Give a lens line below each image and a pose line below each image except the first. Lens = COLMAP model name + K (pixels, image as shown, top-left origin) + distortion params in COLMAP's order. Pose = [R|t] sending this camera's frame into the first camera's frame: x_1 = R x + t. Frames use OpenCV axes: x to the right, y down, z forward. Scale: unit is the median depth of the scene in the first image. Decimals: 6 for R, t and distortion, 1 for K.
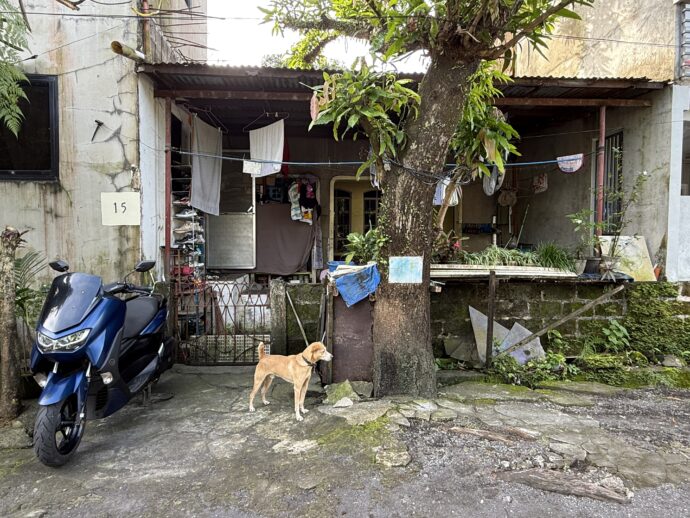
lens RADIAL K [[424.2, 0, 340.0], [0, 424.2, 257.7], [0, 0, 1]] dist [0.002589, 0.000159]
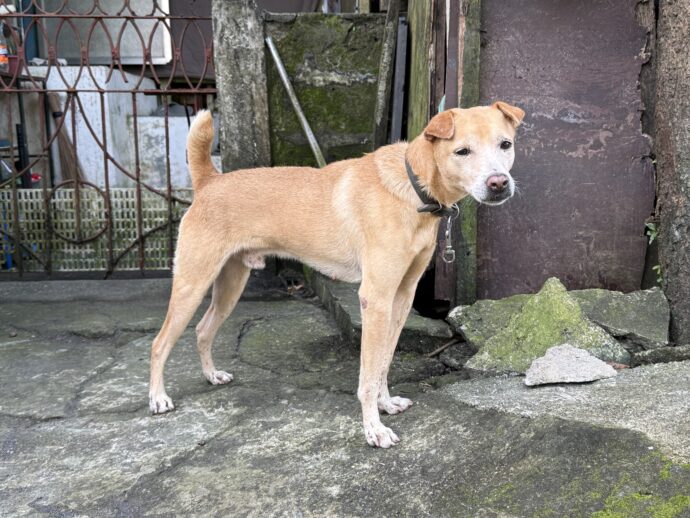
lens RADIAL K [[798.6, 0, 347.8], [0, 798.6, 259.5], [0, 0, 1]] dist [0.071432, 0.000000]
pose [[0.999879, -0.014605, 0.005381, -0.104010], [0.013647, 0.988873, 0.148132, 0.213976], [-0.007484, -0.148041, 0.988953, 0.569837]]
